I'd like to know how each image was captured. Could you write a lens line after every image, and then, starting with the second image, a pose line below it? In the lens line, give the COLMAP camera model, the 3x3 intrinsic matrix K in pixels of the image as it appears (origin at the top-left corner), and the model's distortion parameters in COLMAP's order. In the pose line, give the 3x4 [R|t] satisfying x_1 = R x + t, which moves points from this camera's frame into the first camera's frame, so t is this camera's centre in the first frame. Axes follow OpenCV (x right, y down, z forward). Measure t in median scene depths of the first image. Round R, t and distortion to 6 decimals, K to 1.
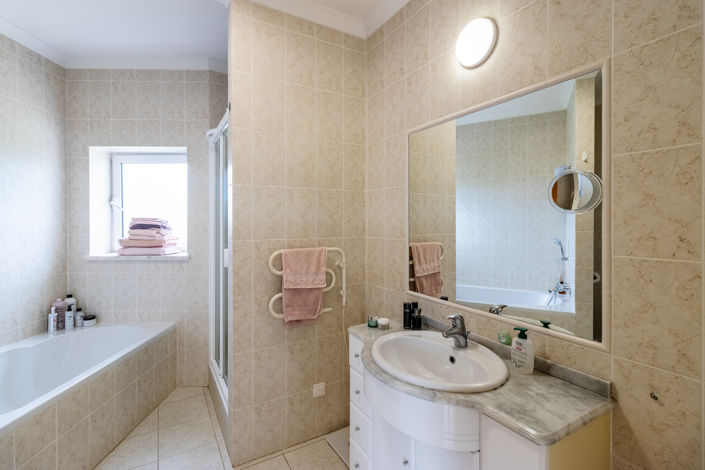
lens RADIAL K [[329.8, 0, 352.2], [0, 329.8, 223.6], [0, 0, 1]] dist [0.002893, 0.000396]
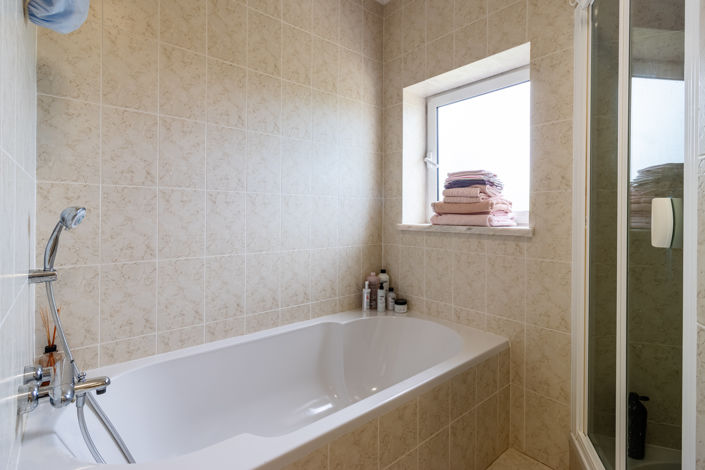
lens RADIAL K [[337.5, 0, 346.2], [0, 337.5, 214.6], [0, 0, 1]] dist [0.000921, 0.000104]
pose [[0.625630, 0.002241, -0.780117, -0.241031], [-0.010705, 0.999926, -0.005713, 0.079795], [0.780047, 0.011926, 0.625608, 0.382034]]
